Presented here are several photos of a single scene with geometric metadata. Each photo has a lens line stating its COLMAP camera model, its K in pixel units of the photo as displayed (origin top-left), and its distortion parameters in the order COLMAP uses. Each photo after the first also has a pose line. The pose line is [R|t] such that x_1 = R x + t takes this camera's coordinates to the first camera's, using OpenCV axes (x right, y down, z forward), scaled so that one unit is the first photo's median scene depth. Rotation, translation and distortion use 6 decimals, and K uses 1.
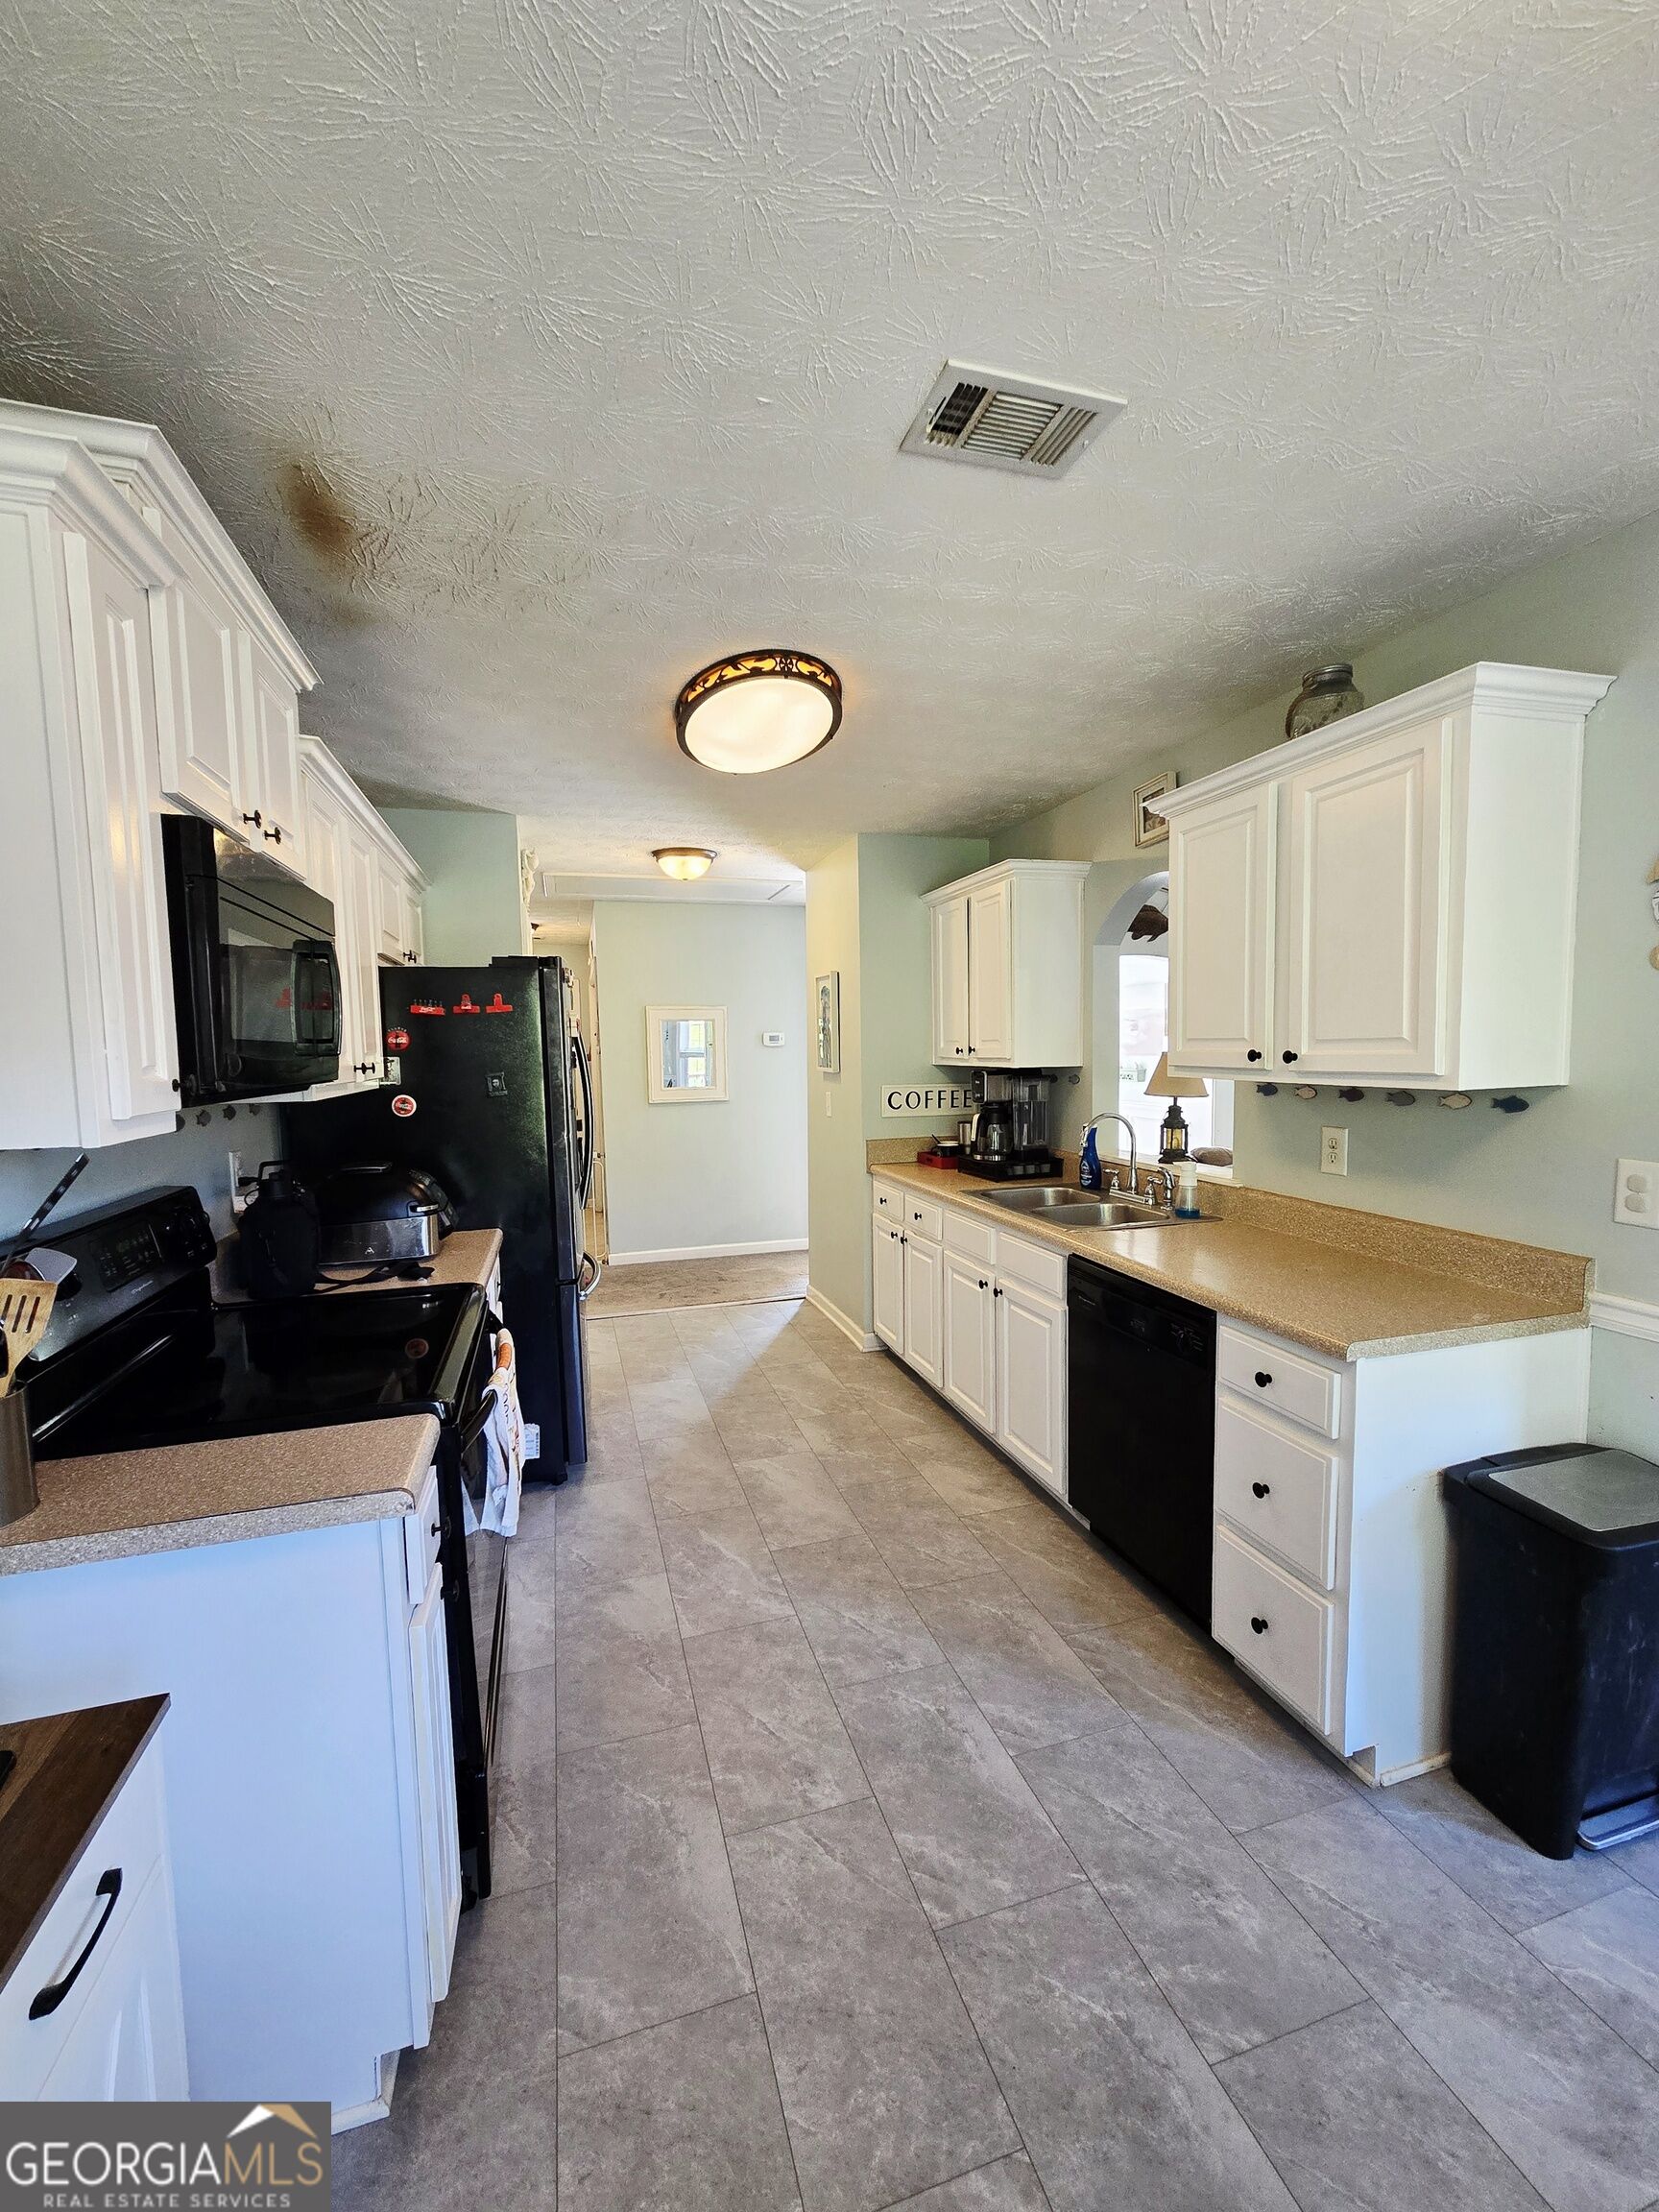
lens RADIAL K [[905.2, 0, 838.0], [0, 905.2, 1110.9], [0, 0, 1]] dist [-0.000705, 0.001081]
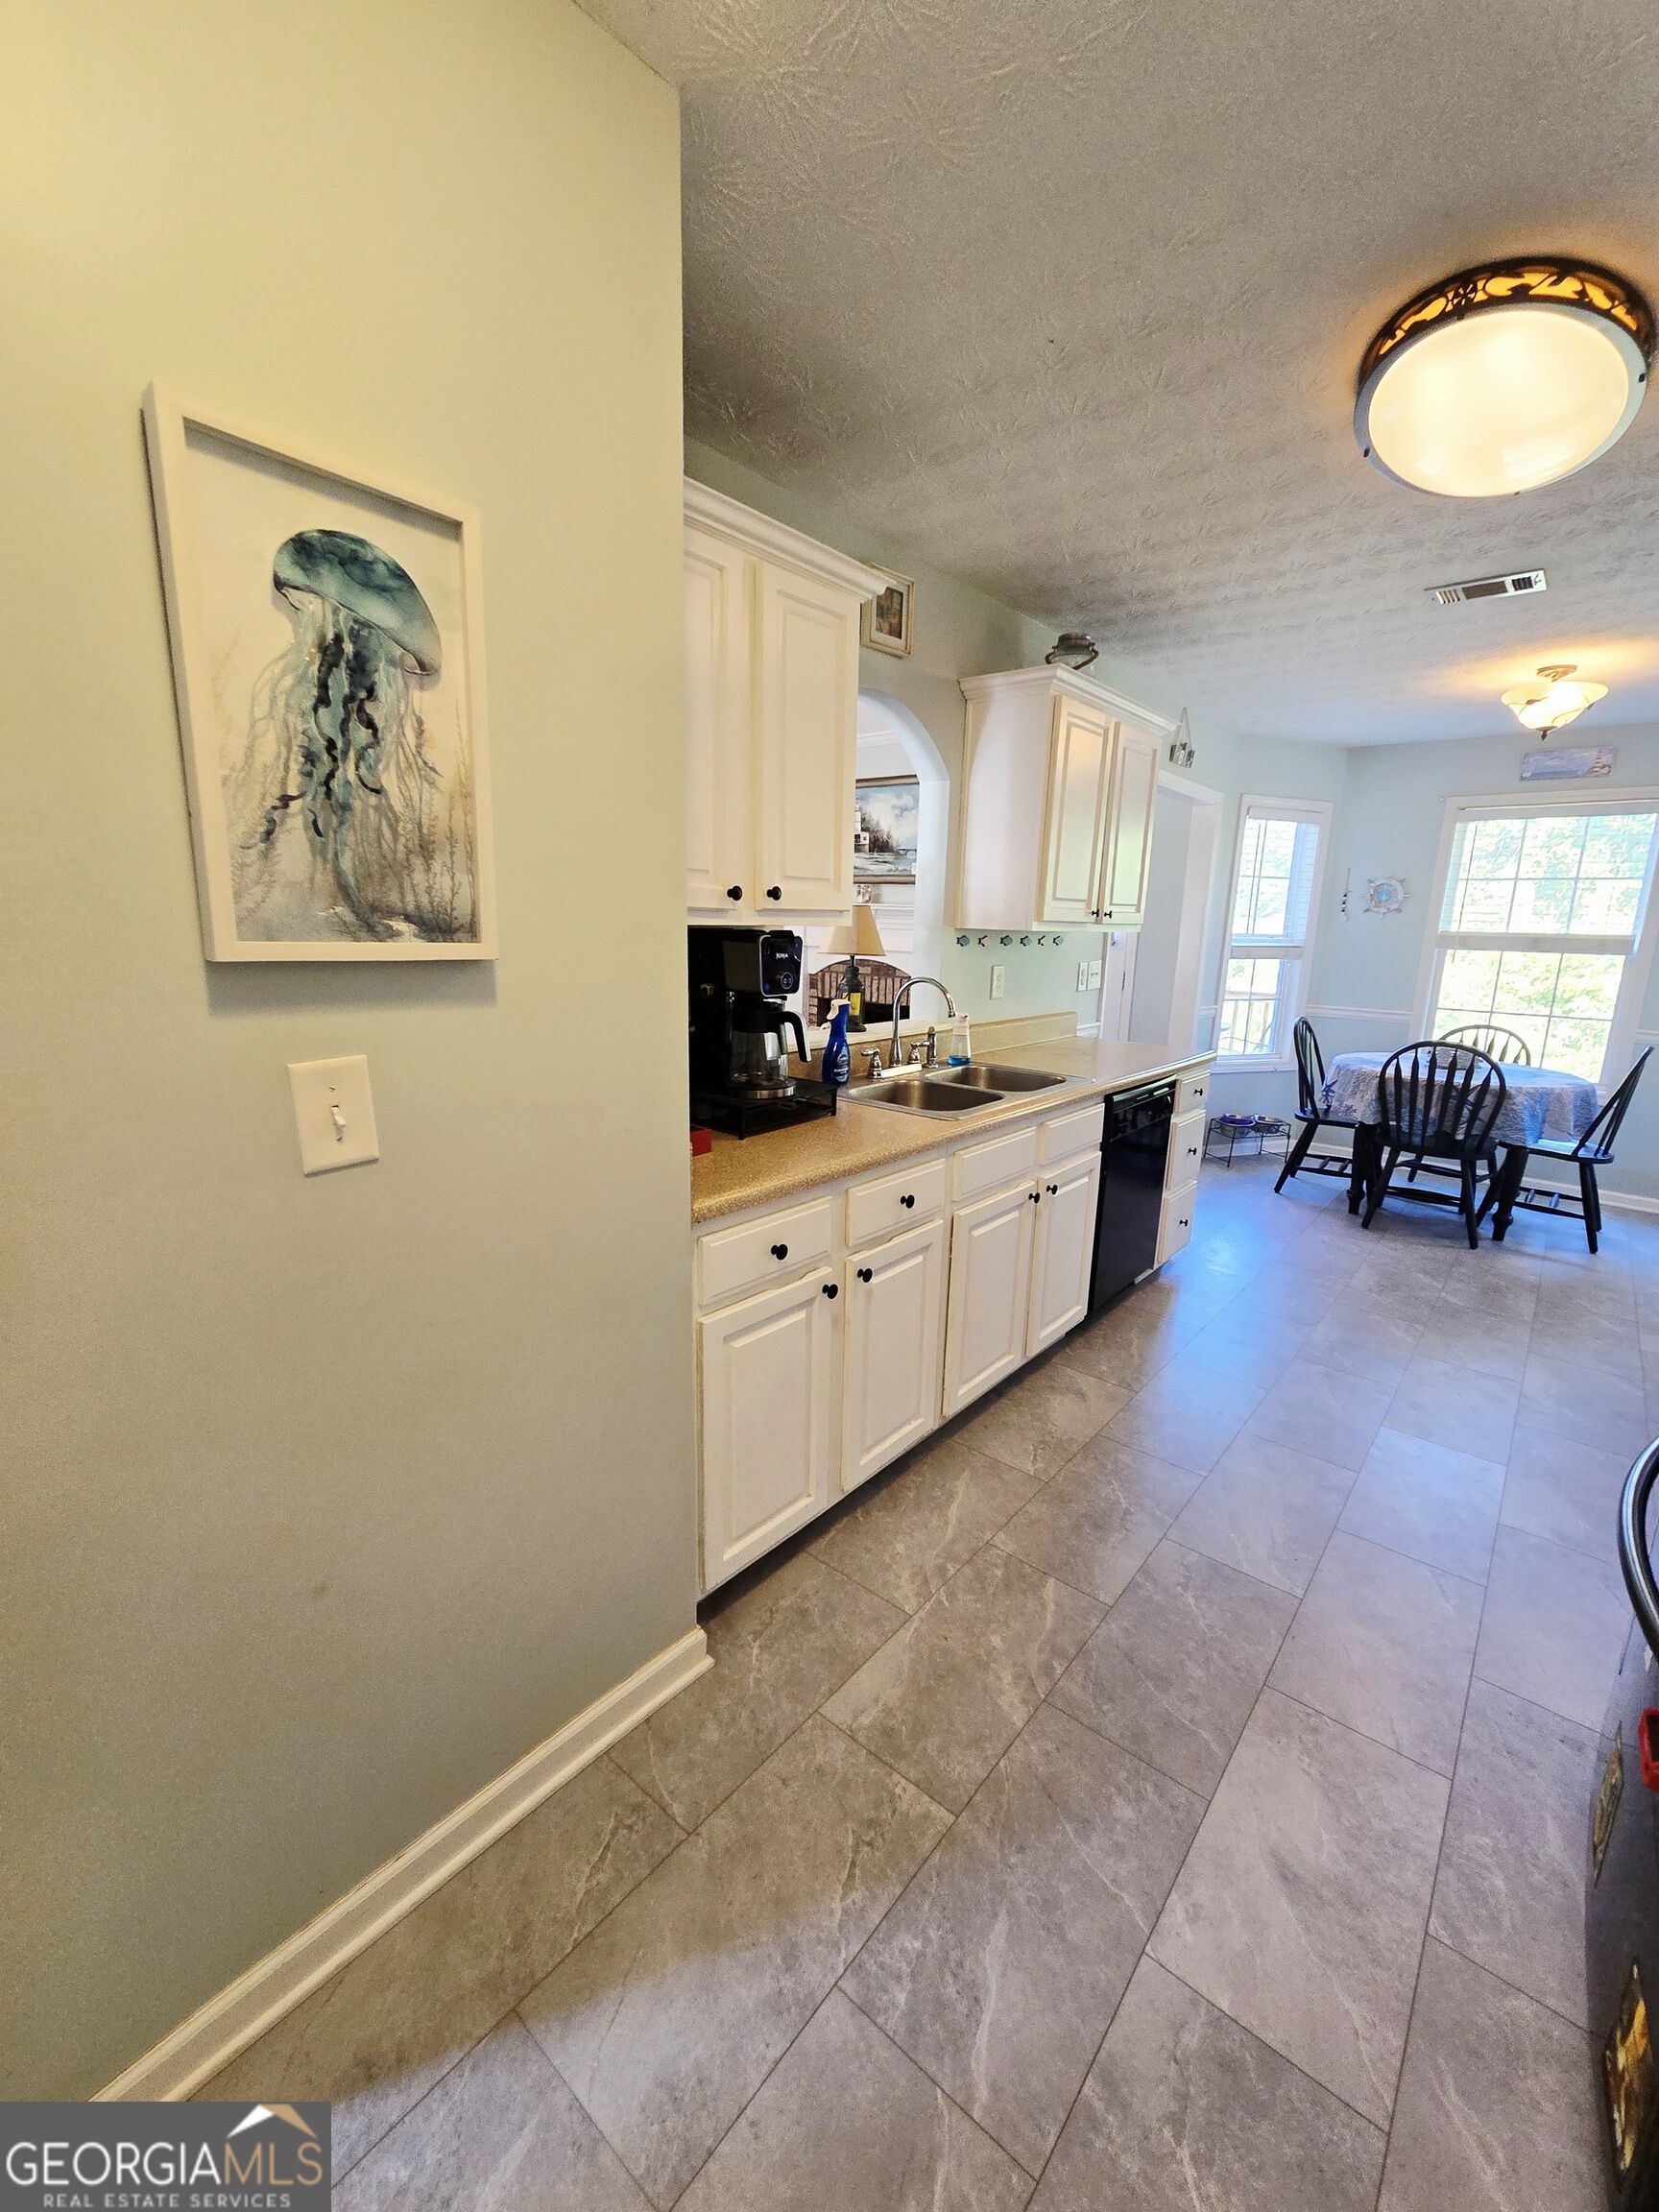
lens RADIAL K [[905.2, 0, 834.2], [0, 905.2, 1104.9], [0, 0, 1]] dist [-0.000705, 0.001081]
pose [[-0.539346, -0.177295, 0.823208, -0.566898], [0.041674, 0.970767, 0.236378, -0.127625], [-0.841052, 0.161796, -0.516191, 2.222328]]
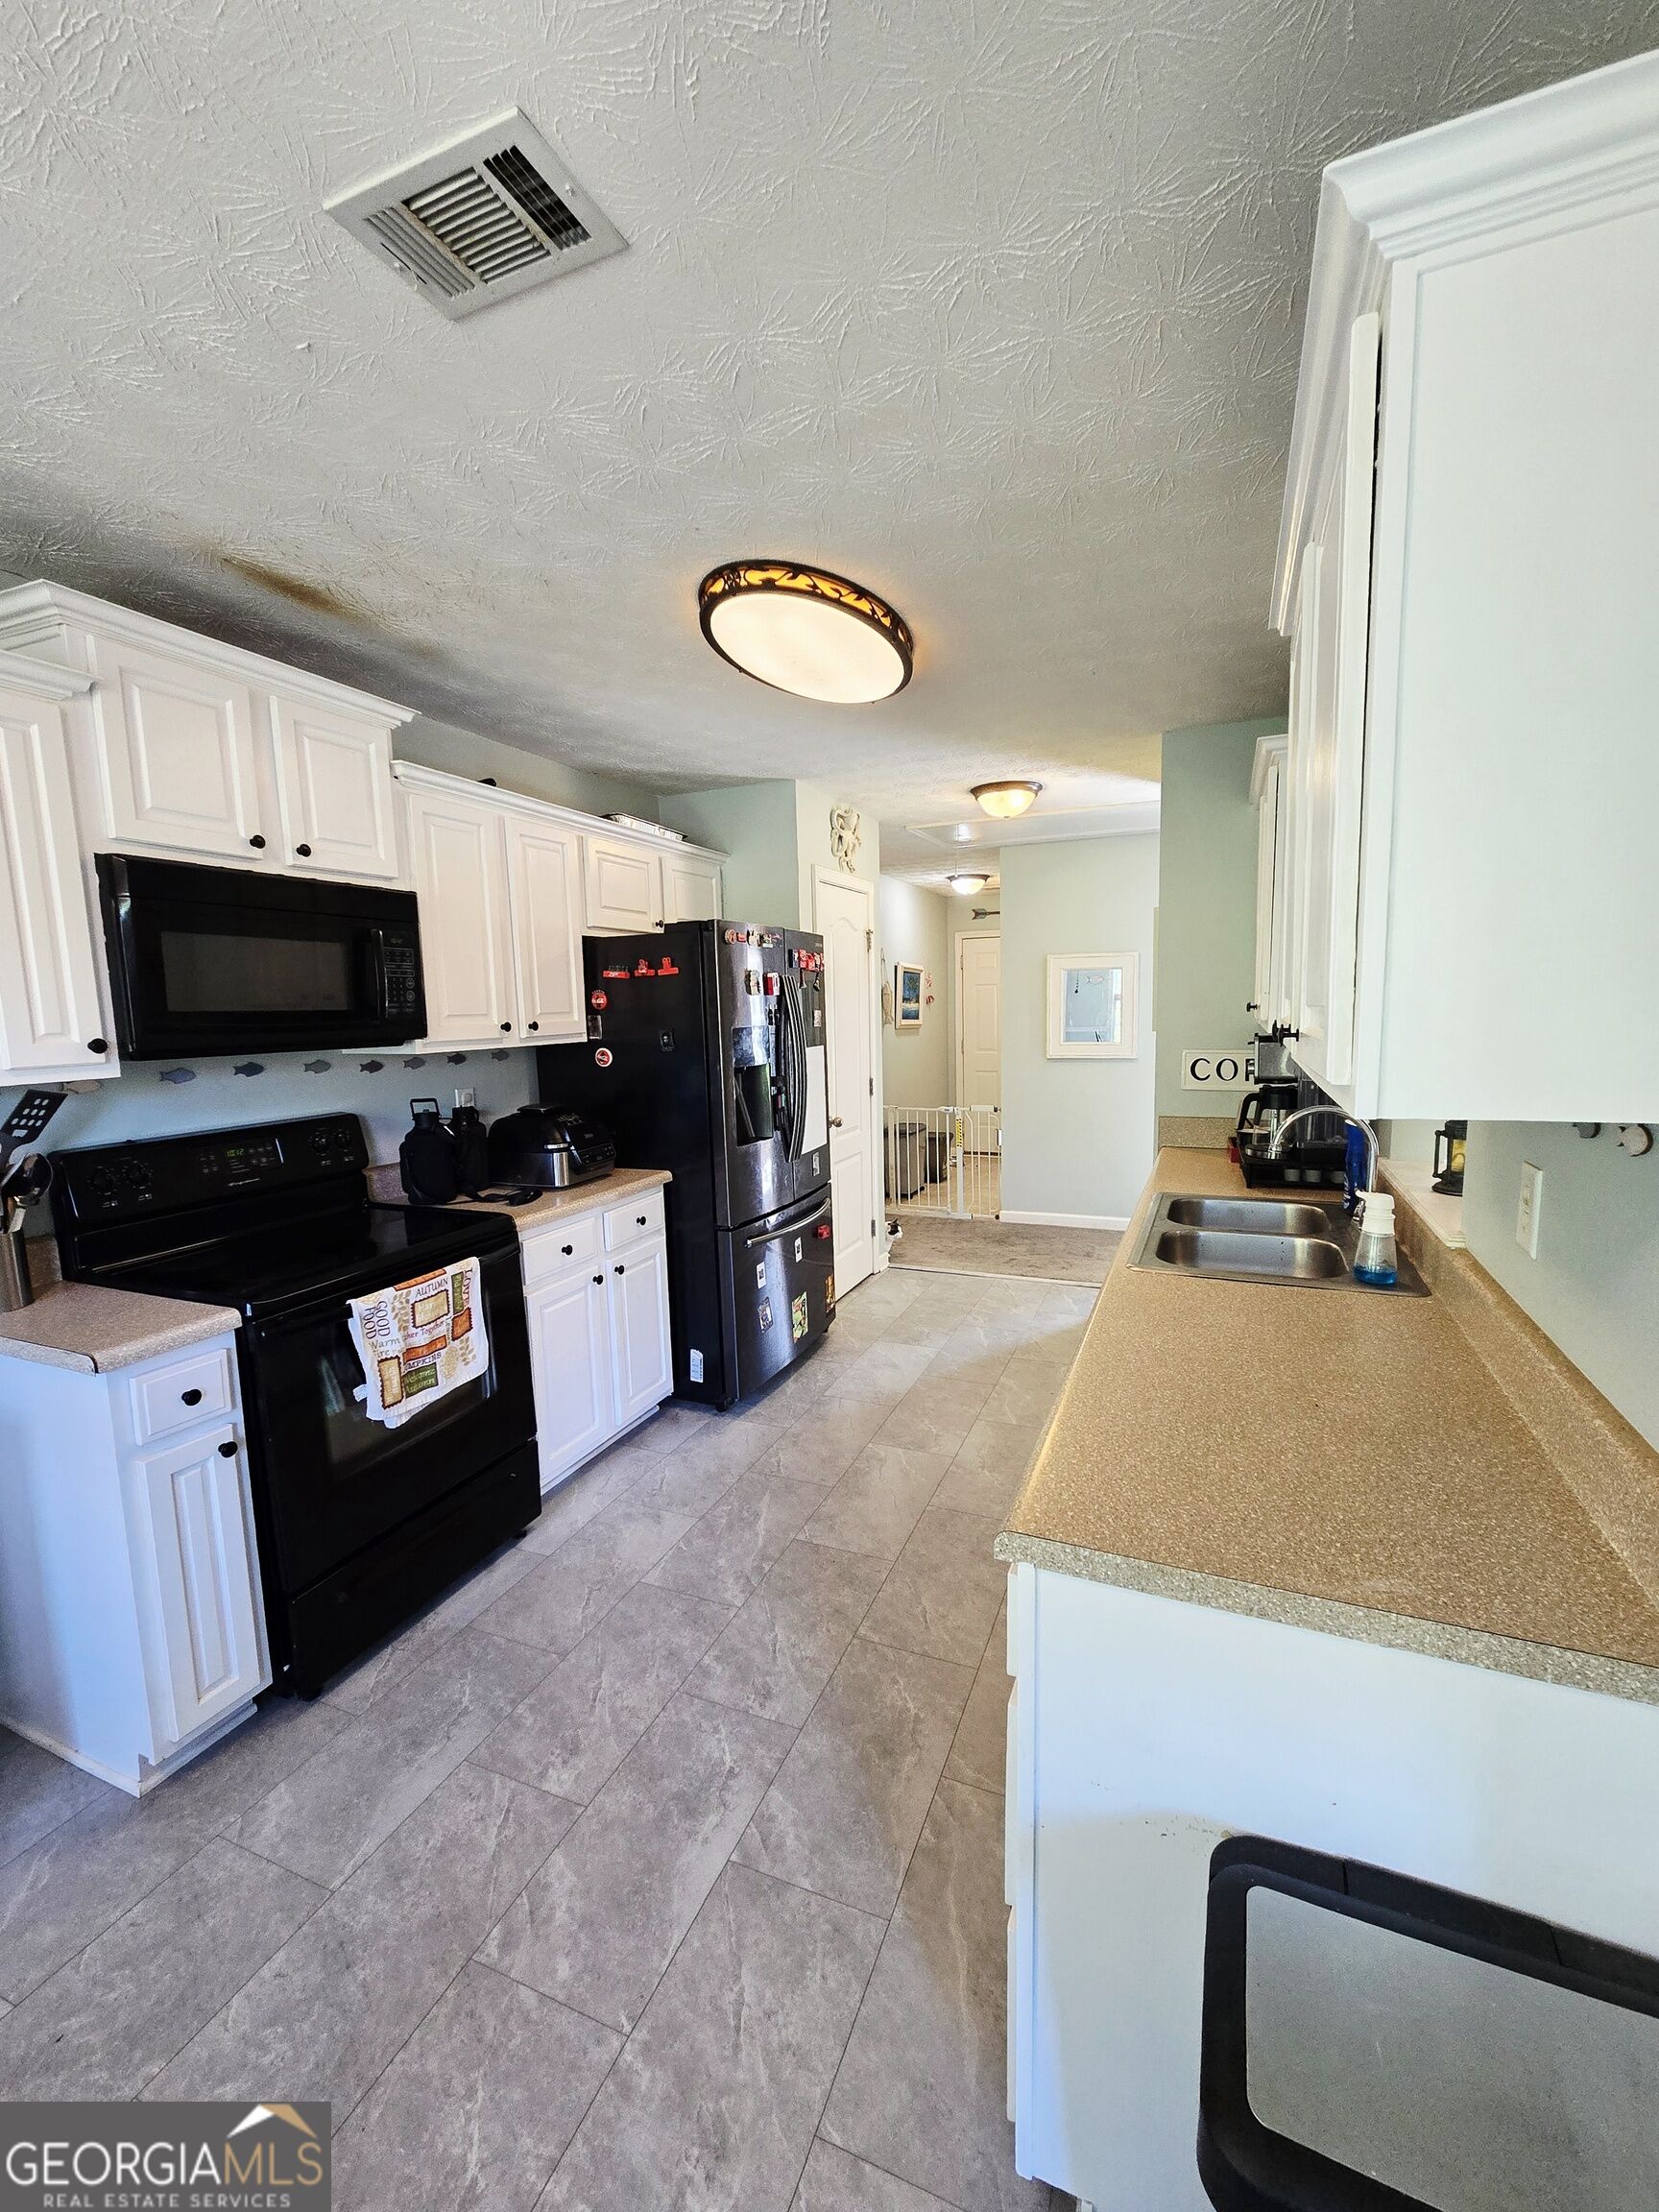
lens RADIAL K [[905.2, 0, 842.4], [0, 905.2, 1110.8], [0, 0, 1]] dist [-0.000705, 0.001081]
pose [[0.770521, 0.074822, -0.633008, 0.644624], [-0.036419, 0.996632, 0.073472, -0.043227], [0.636374, -0.033559, 0.770650, 0.374487]]
